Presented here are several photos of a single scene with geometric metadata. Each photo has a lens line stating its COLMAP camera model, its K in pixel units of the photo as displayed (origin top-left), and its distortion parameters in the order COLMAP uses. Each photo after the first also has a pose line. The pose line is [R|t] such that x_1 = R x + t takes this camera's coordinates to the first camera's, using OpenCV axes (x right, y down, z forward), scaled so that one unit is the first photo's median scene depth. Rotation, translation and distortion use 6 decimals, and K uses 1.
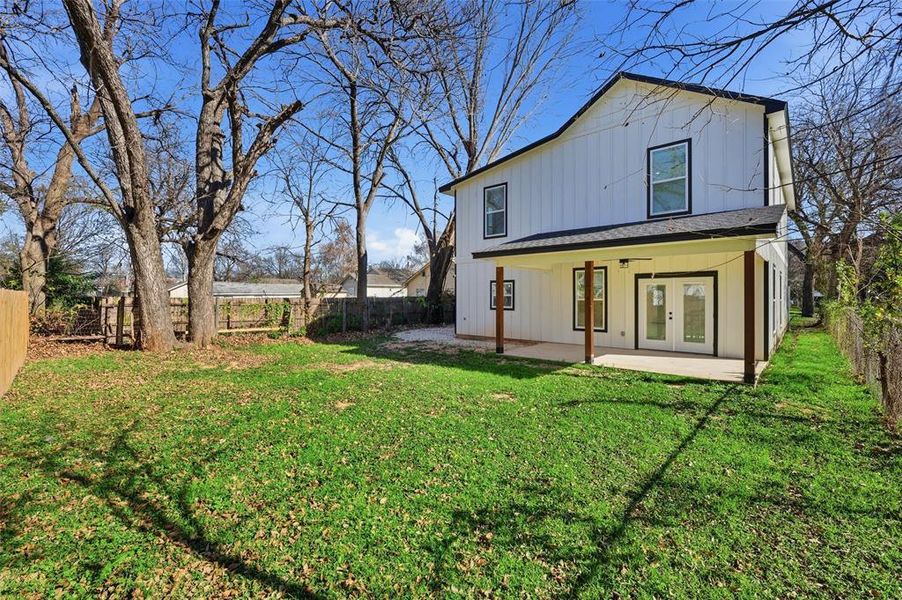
lens RADIAL K [[375.5, 0, 456.3], [0, 375.5, 296.4], [0, 0, 1]] dist [-0.011060, 0.000230]
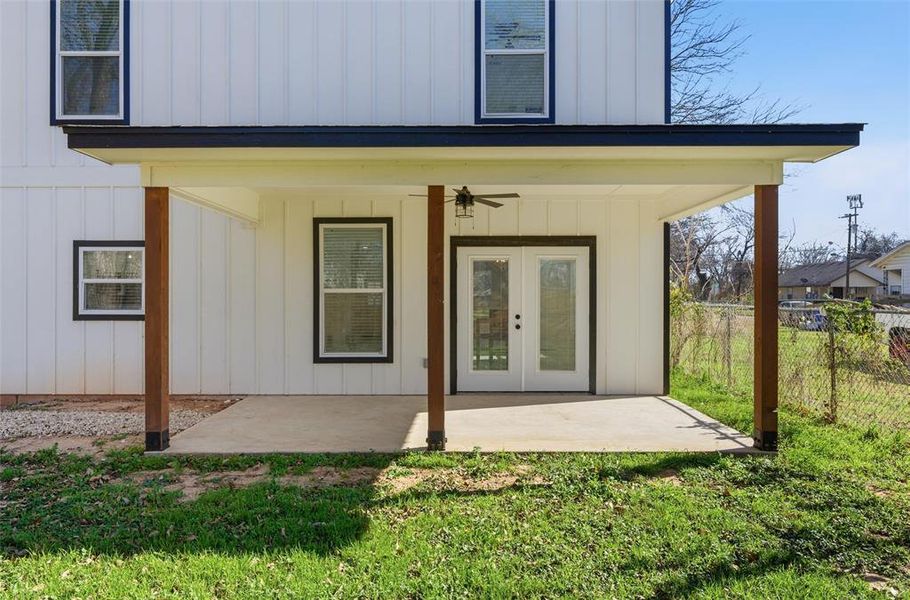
lens RADIAL K [[638.4, 0, 453.7], [0, 638.4, 299.2], [0, 0, 1]] dist [-0.005536, -0.005026]
pose [[0.749185, -0.001651, 0.662358, -0.059856], [0.000754, 0.999998, 0.001640, 0.019606], [-0.662360, -0.000730, 0.749185, 0.405743]]
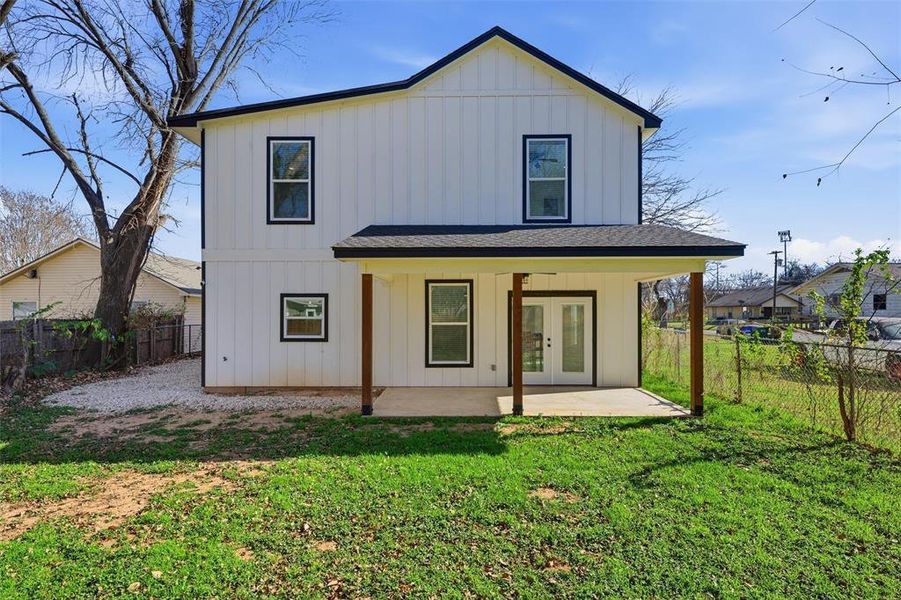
lens RADIAL K [[510.1, 0, 452.9], [0, 510.1, 308.1], [0, 0, 1]] dist [0.007869, 0.001638]
pose [[0.759107, 0.005355, 0.650943, -0.322168], [0.001482, 0.999949, -0.009955, -0.013248], [-0.650964, 0.008522, 0.759061, 0.272289]]
